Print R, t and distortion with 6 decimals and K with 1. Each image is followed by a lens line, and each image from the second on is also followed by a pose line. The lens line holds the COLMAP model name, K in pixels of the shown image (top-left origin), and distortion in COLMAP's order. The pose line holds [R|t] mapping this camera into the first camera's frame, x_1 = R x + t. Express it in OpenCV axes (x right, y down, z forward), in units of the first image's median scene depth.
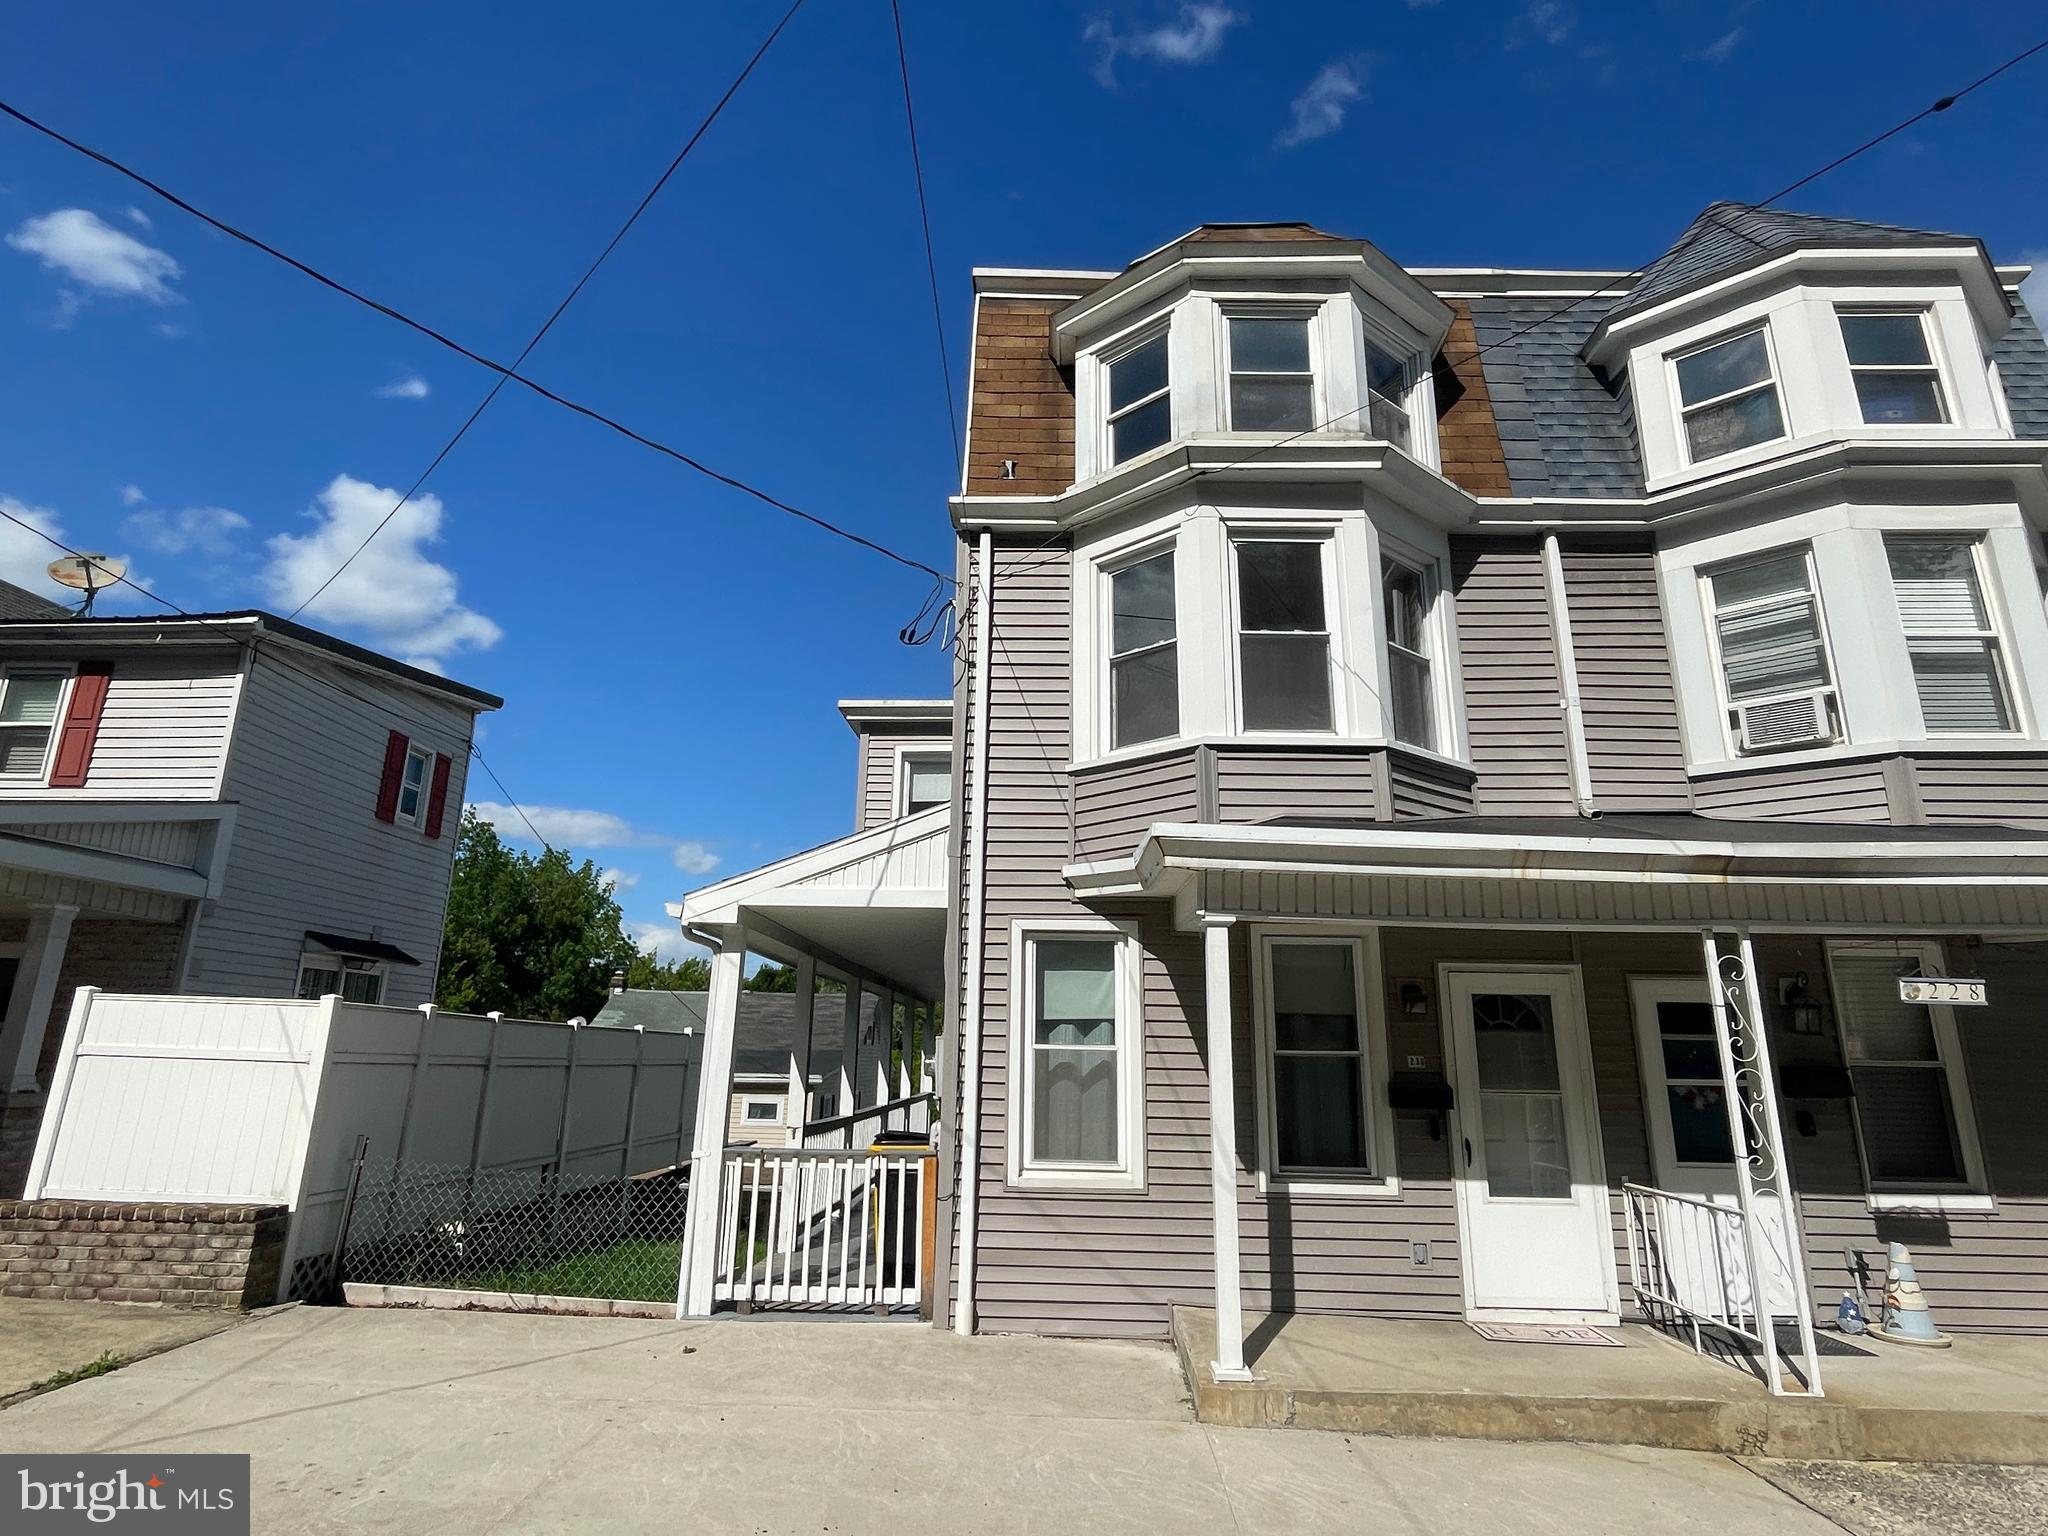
lens RADIAL K [[1095.2, 0, 1024.3], [0, 1095.2, 761.4], [0, 0, 1]] dist [-0.000148, -0.003744]
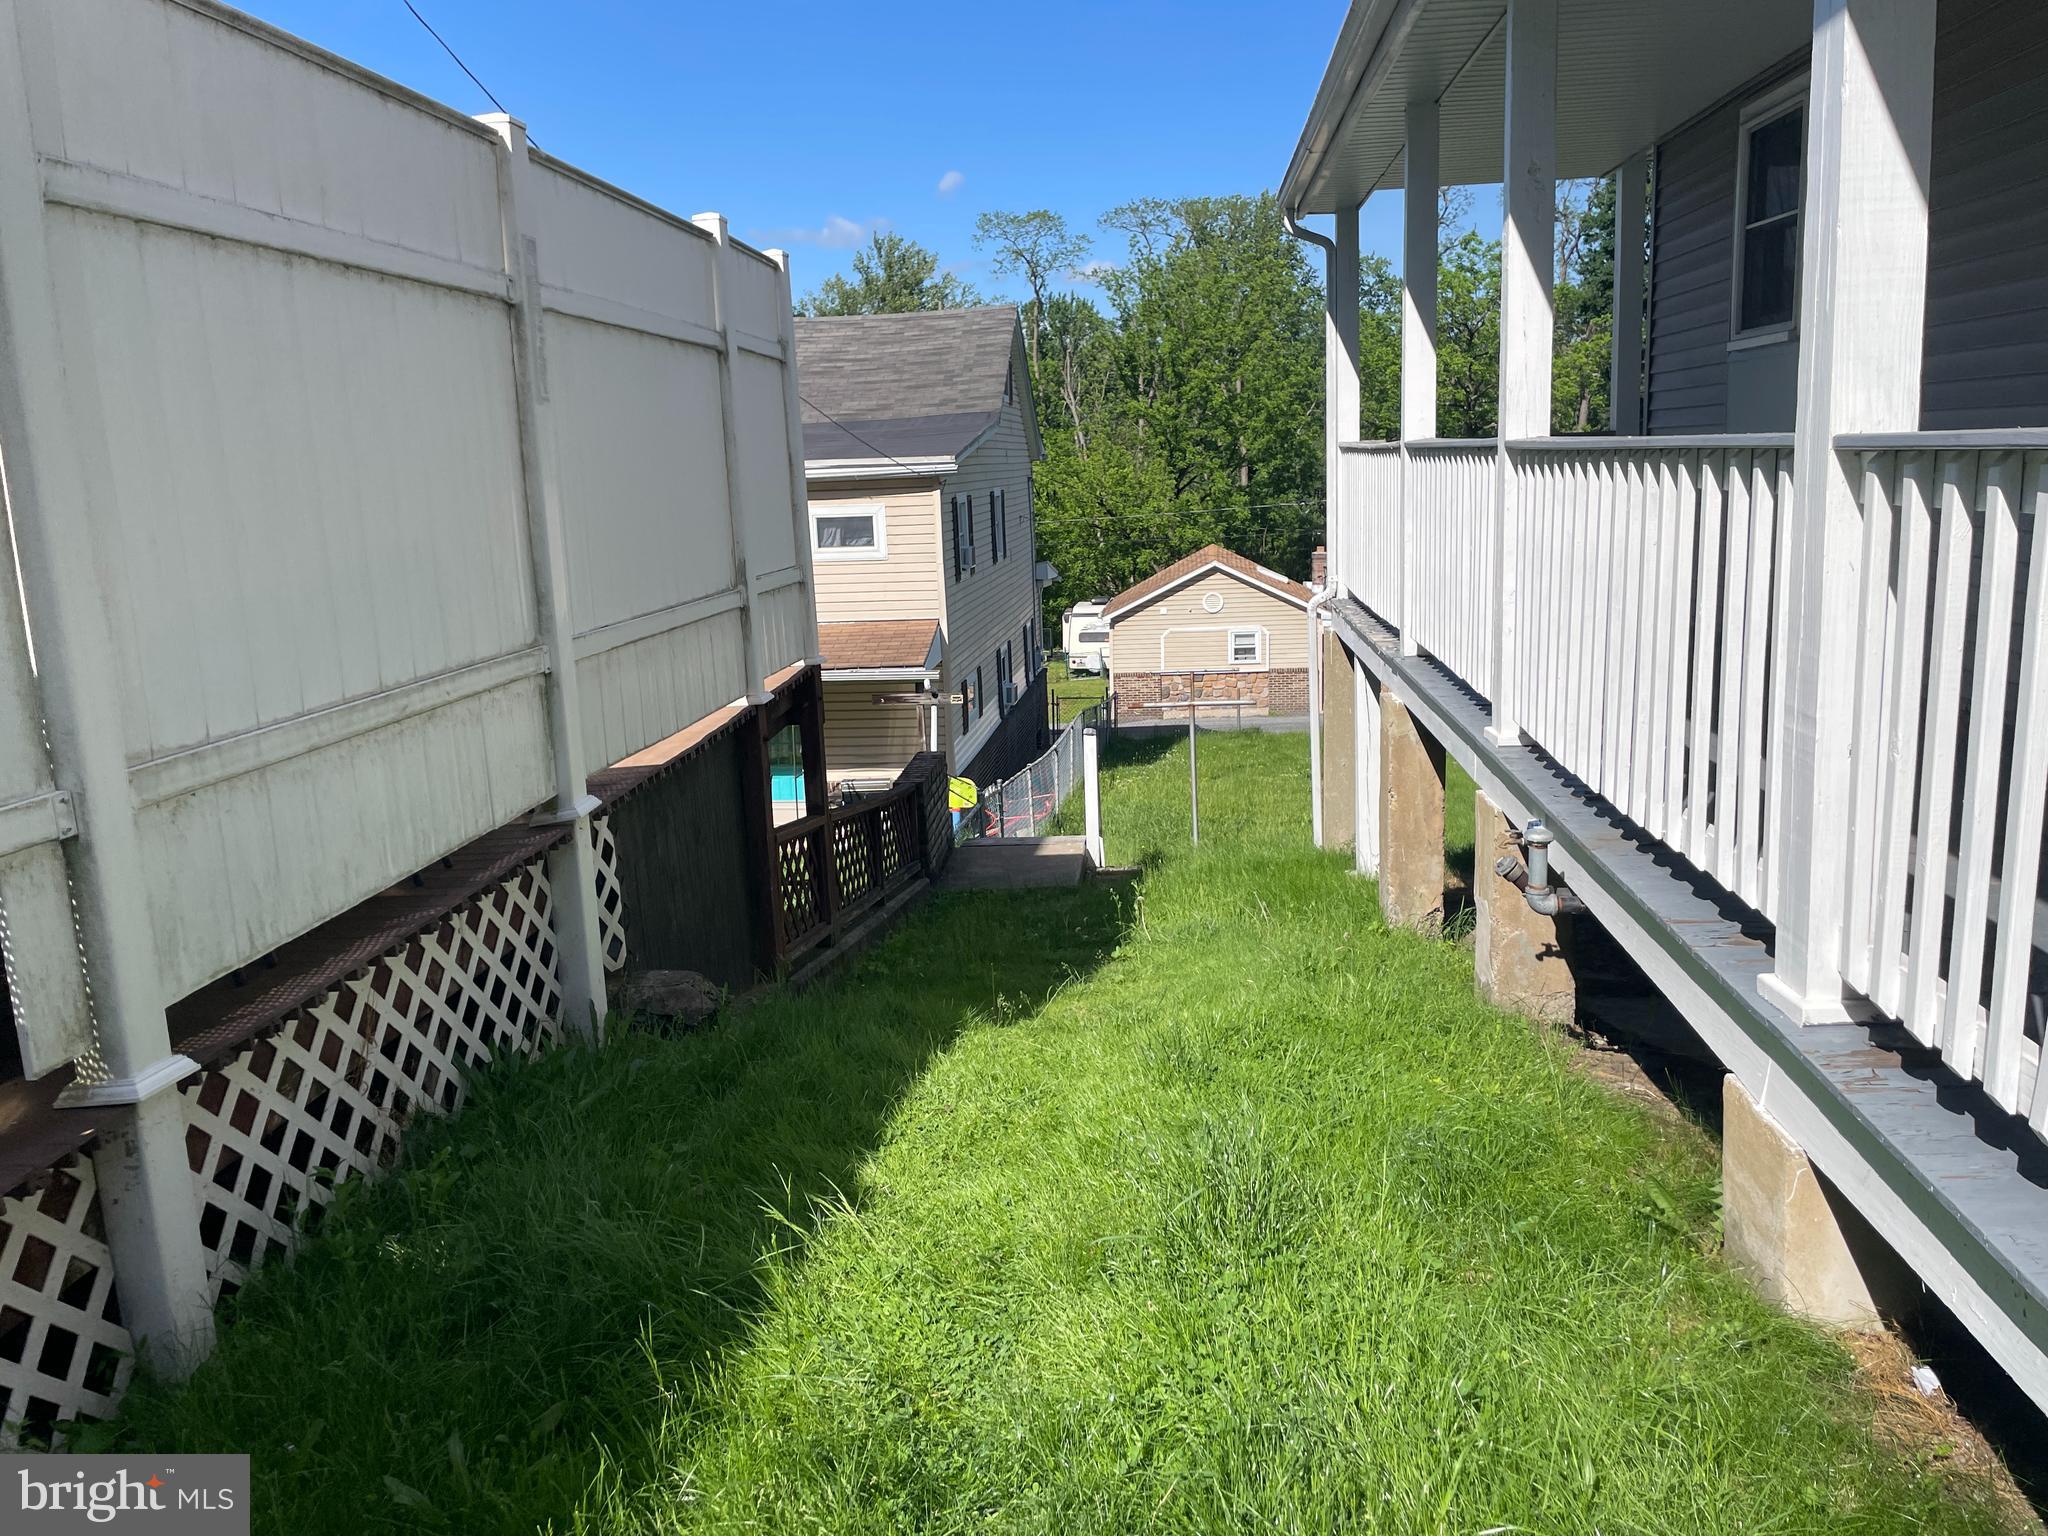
lens RADIAL K [[1538.2, 0, 1040.4], [0, 1538.2, 743.8], [0, 0, 1]] dist [0.087998, -0.113540]
pose [[0.996881, -0.047401, -0.063102, -0.427127], [0.070097, 0.899174, 0.431939, 0.413592], [0.036265, -0.435015, 0.899692, 1.245875]]
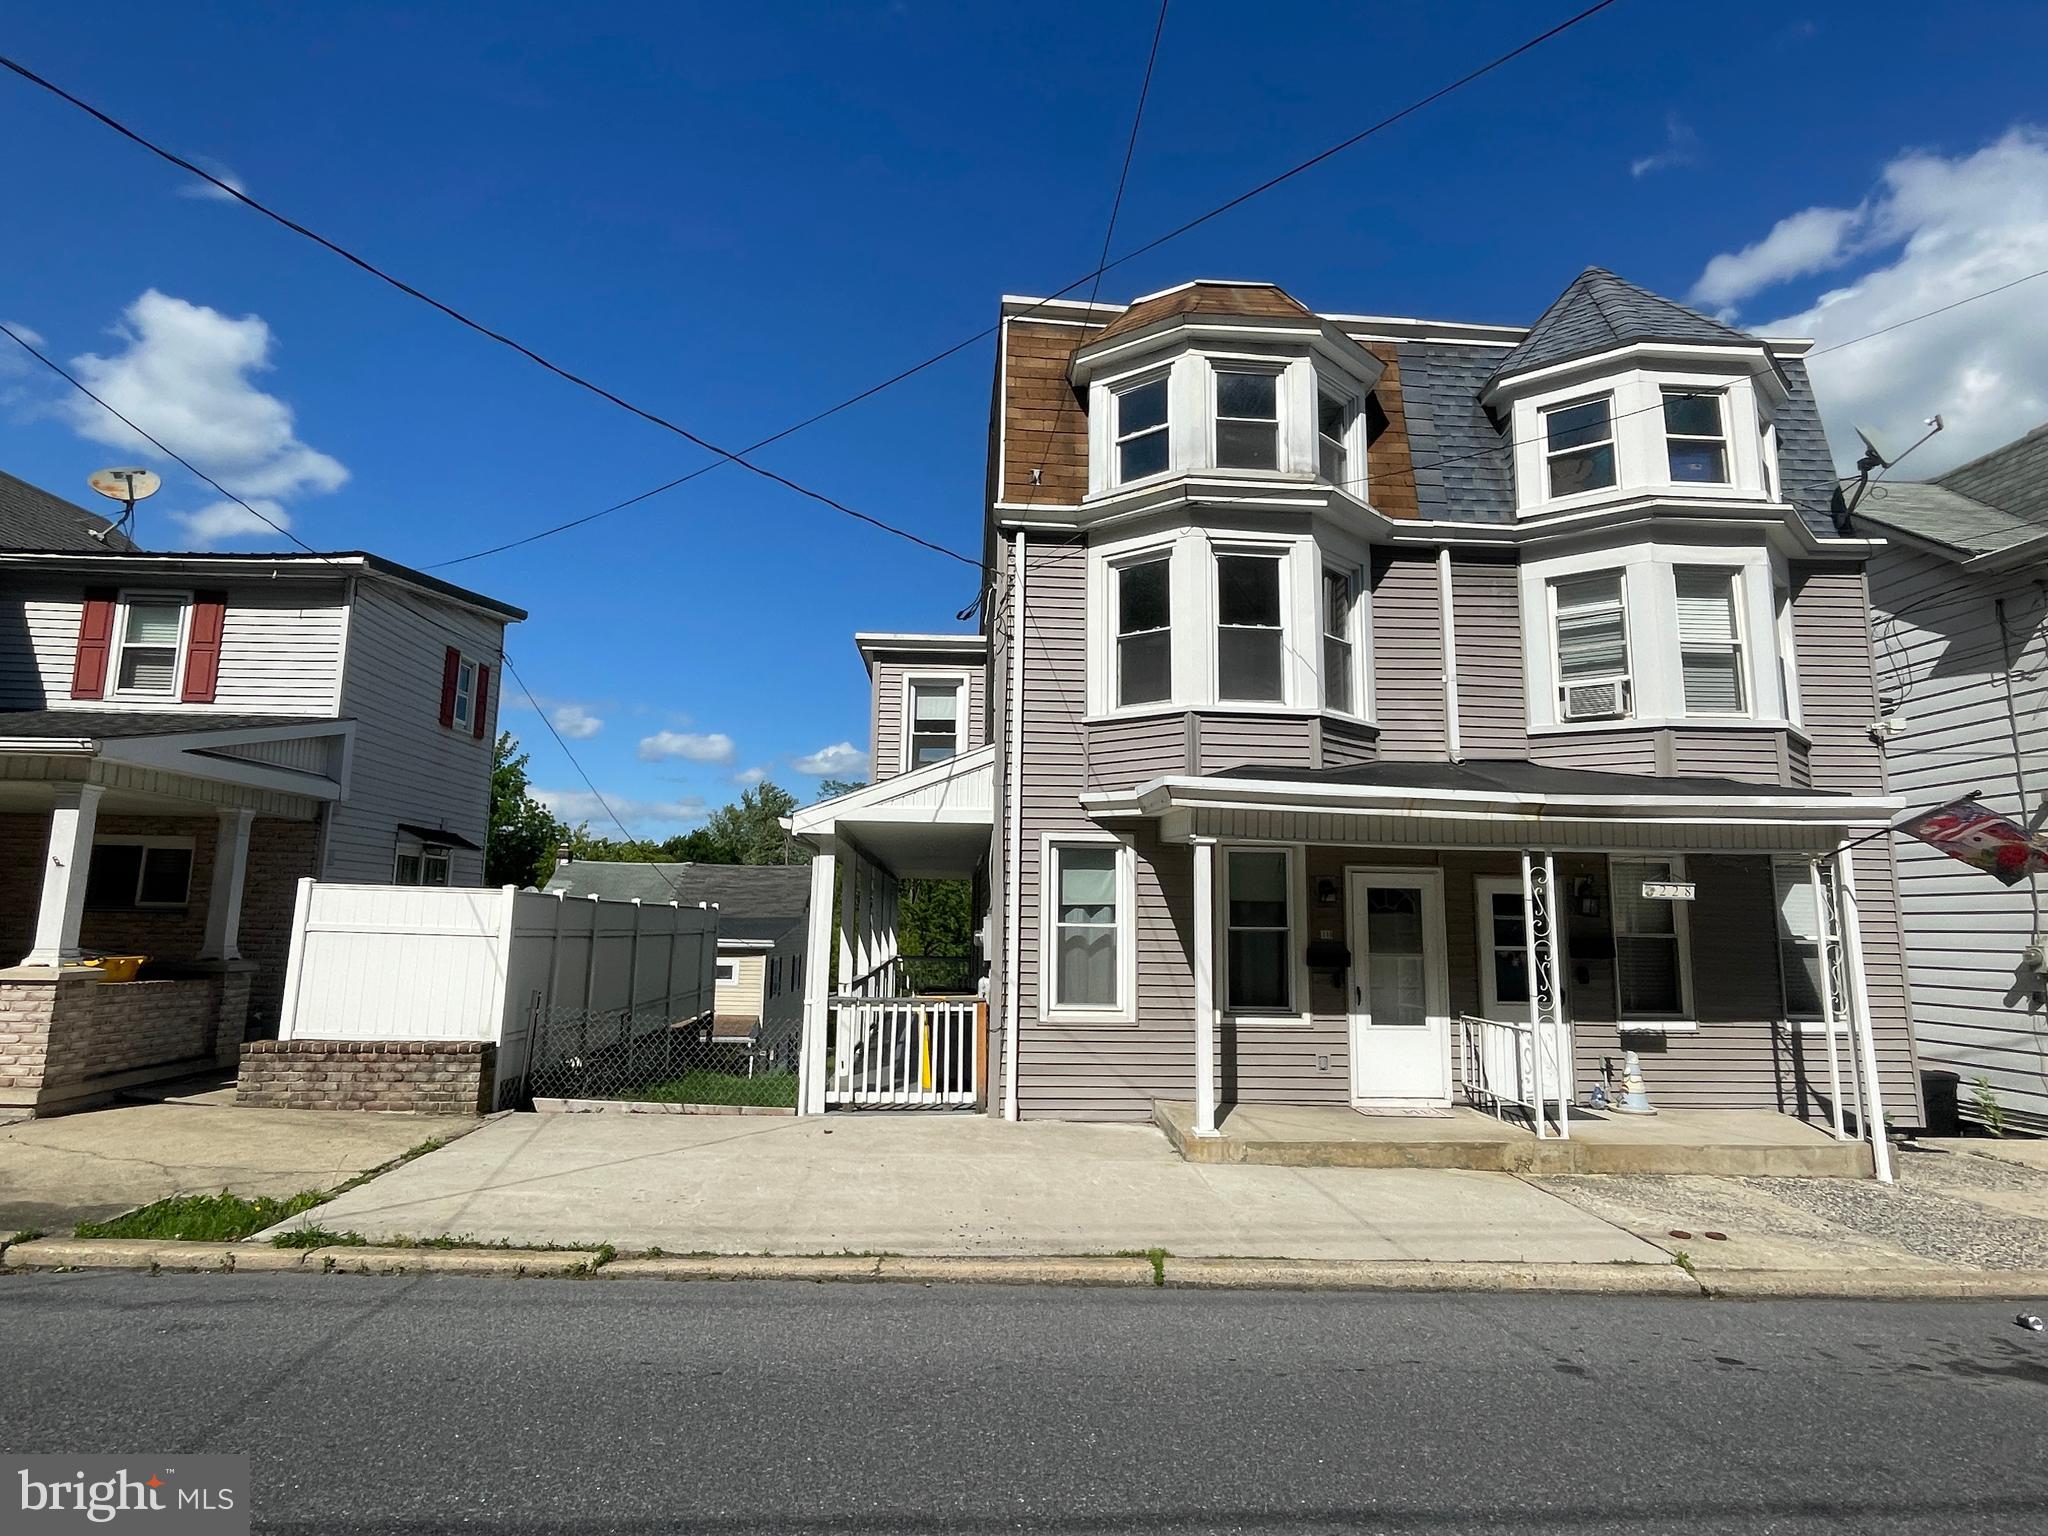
lens RADIAL K [[1095.2, 0, 1021.3], [0, 1095.2, 767.3], [0, 0, 1]] dist [-0.000148, -0.003744]
pose [[0.995784, 0.012228, 0.090914, -0.159658], [-0.023433, 0.992102, 0.123224, -0.101005], [-0.088689, -0.124835, 0.988206, -0.322969]]
